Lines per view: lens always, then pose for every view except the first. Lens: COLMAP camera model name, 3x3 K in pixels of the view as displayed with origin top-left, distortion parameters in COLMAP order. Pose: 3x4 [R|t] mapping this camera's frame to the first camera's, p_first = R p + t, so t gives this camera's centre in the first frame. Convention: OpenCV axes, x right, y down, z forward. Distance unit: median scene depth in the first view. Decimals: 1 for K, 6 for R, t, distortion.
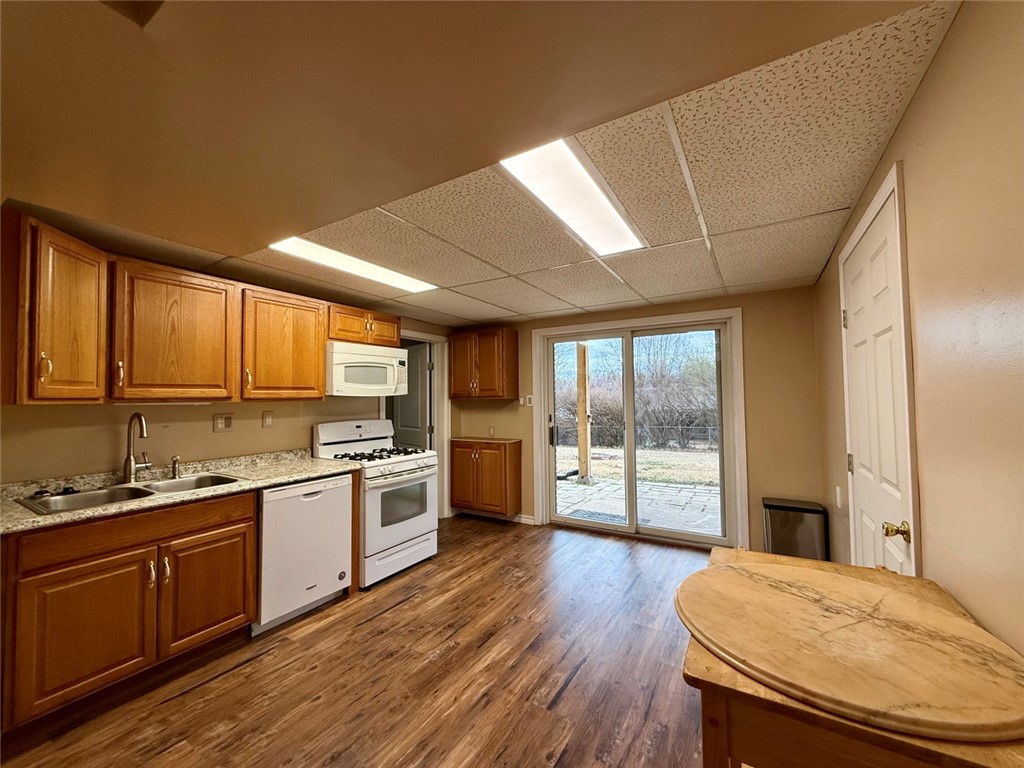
lens RADIAL K [[407.1, 0, 508.9], [0, 407.1, 385.4], [0, 0, 1]] dist [-0.000243, 0.000253]
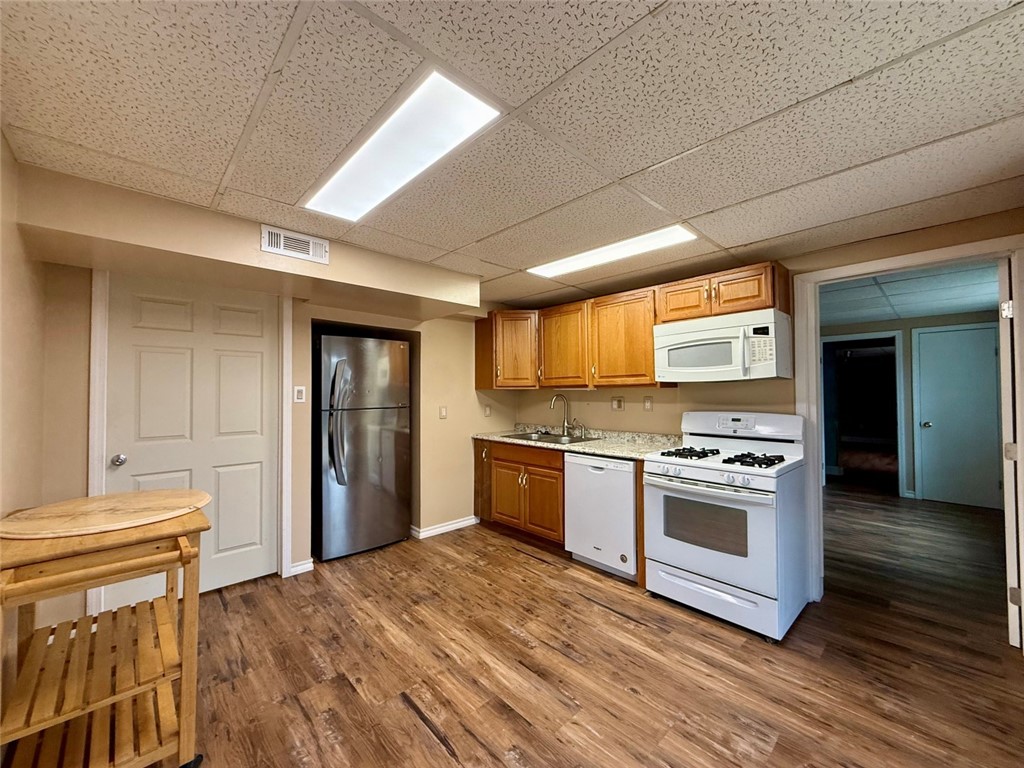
lens RADIAL K [[407.1, 0, 508.9], [0, 407.1, 385.4], [0, 0, 1]] dist [-0.000243, 0.000253]
pose [[-0.269595, -0.008033, -0.962940, 0.694188], [0.037685, 0.999111, -0.018886, 0.045620], [0.962236, -0.041380, -0.269052, 1.079343]]
